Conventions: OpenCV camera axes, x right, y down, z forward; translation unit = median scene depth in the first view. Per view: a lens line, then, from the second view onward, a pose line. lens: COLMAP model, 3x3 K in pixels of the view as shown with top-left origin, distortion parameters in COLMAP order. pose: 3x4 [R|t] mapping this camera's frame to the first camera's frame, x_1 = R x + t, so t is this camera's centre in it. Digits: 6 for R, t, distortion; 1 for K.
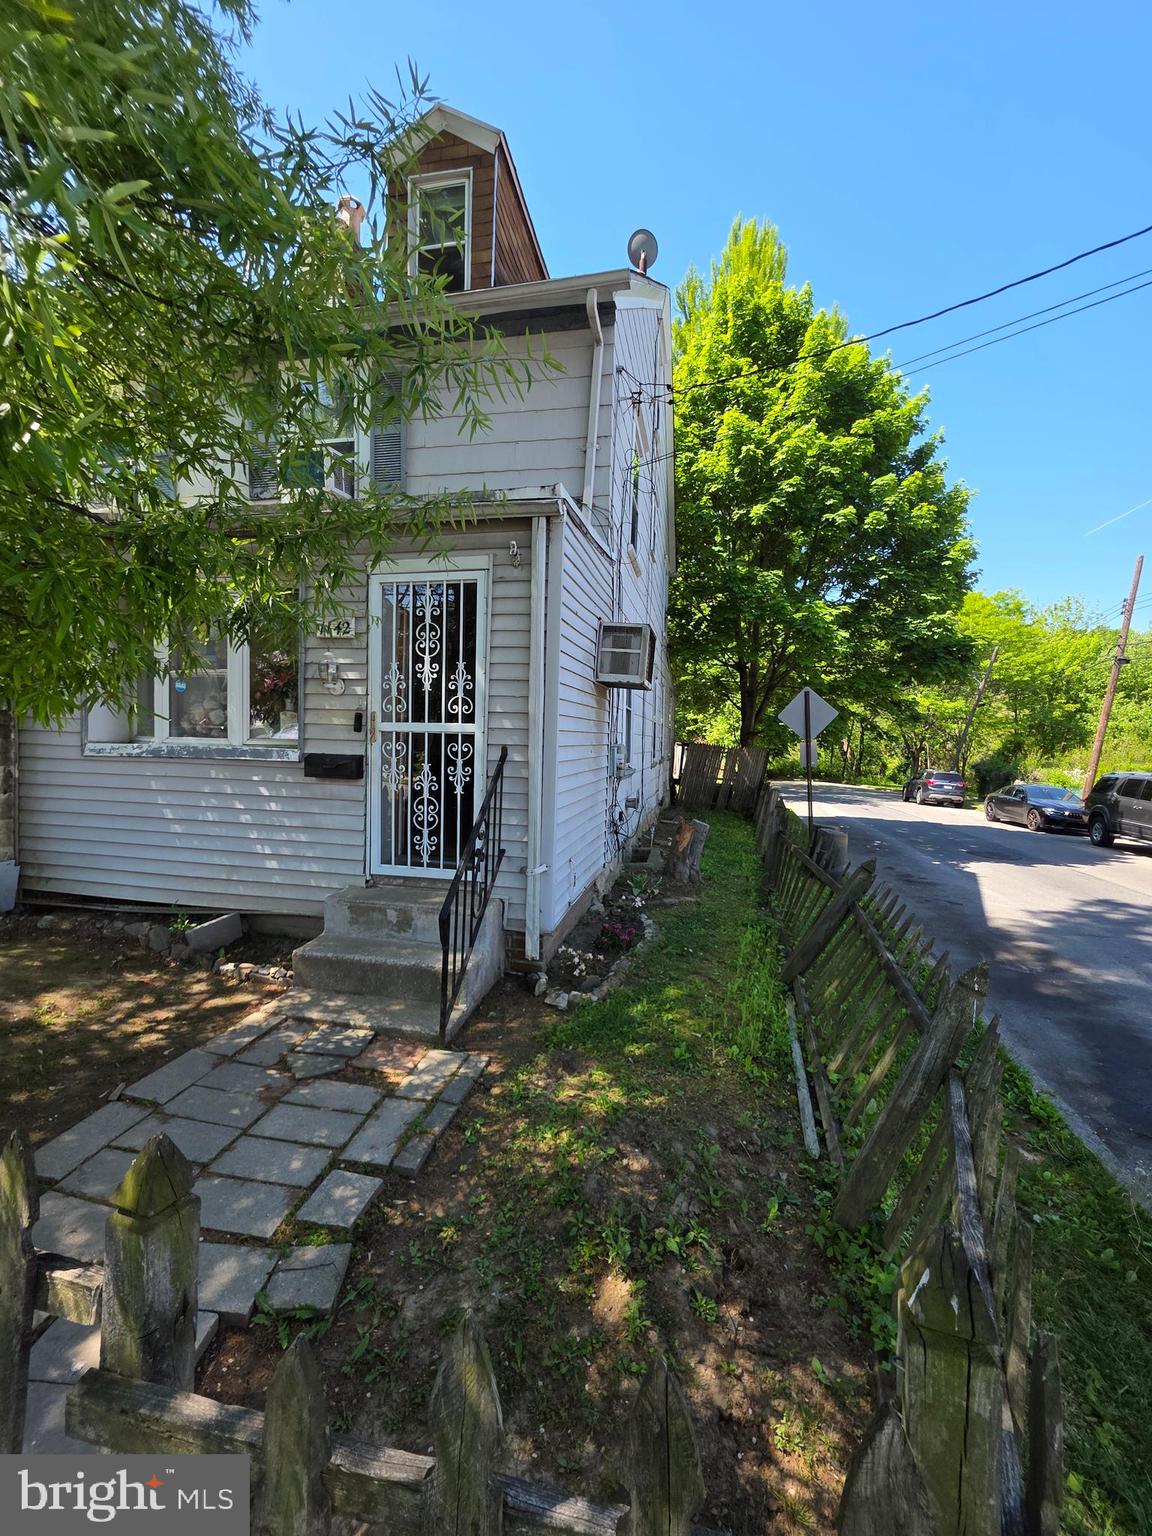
lens RADIAL K [[613.8, 0, 575.2], [0, 613.8, 774.4], [0, 0, 1]] dist [0.000105, -0.000115]
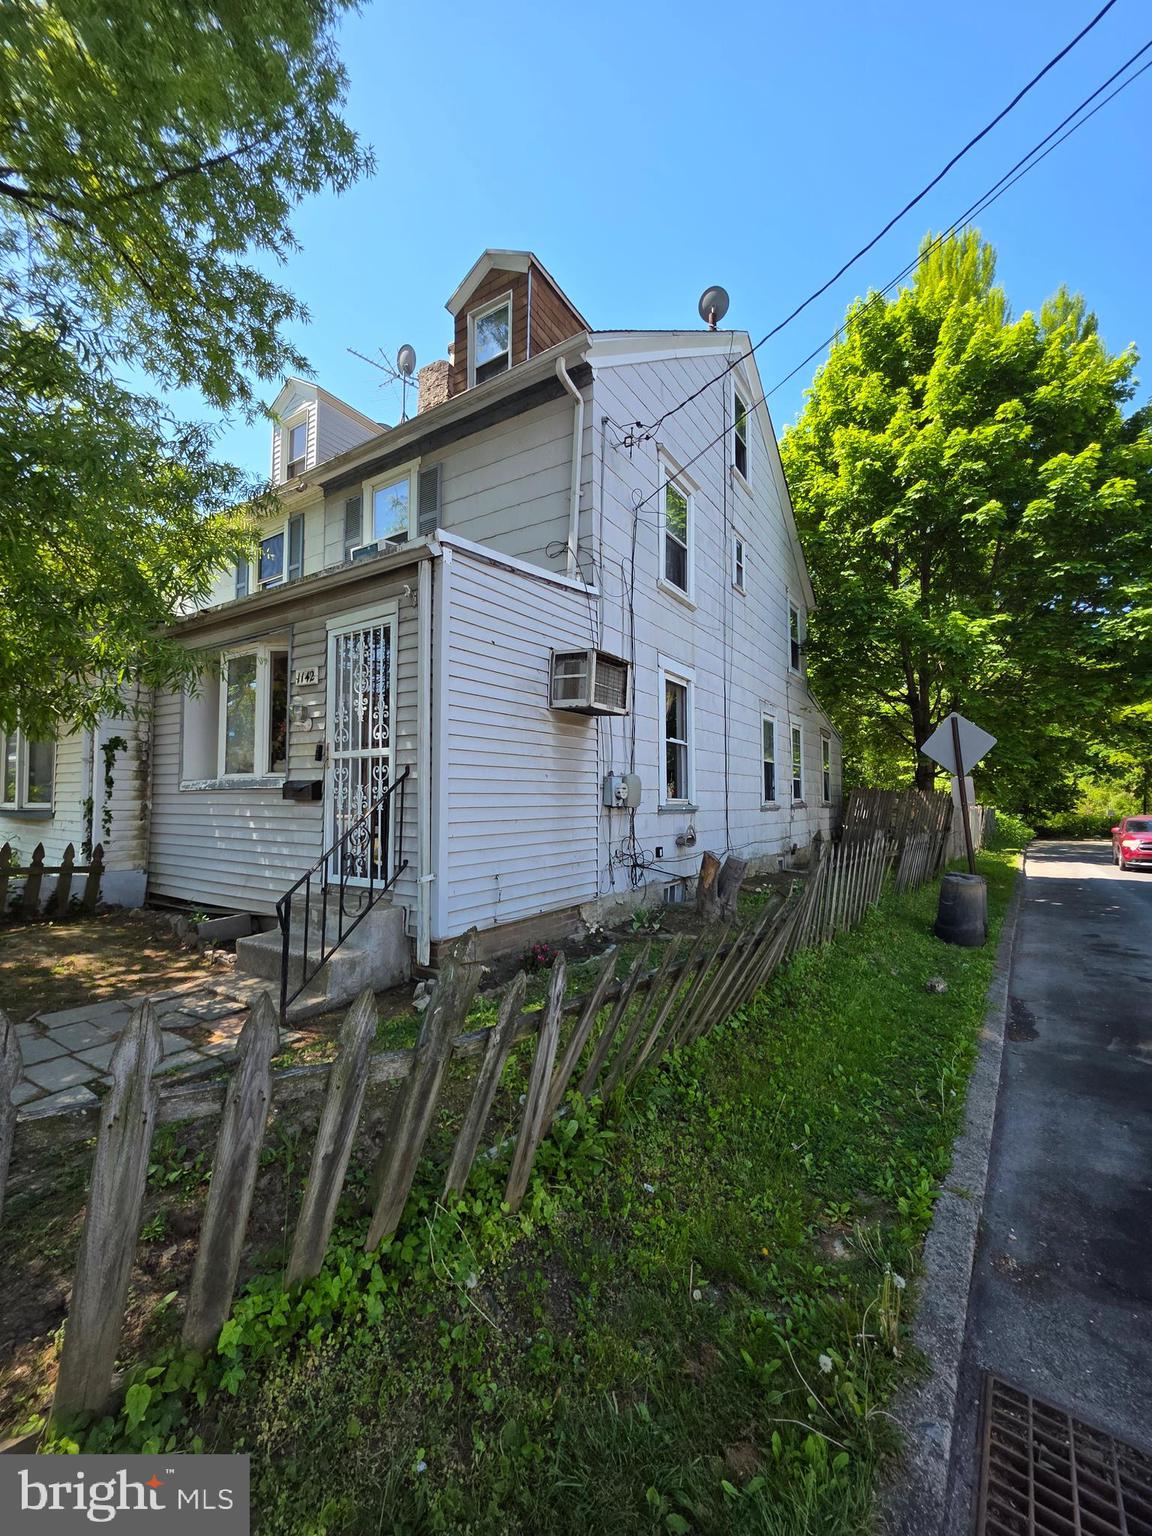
lens RADIAL K [[616.0, 0, 583.0], [0, 616.0, 773.2], [0, 0, 1]] dist [0.000573, 0.000196]
pose [[0.931232, -0.039523, -0.362277, 0.549162], [0.001487, 0.994506, -0.104673, 0.079813], [0.364424, 0.096937, 0.926174, 0.082350]]
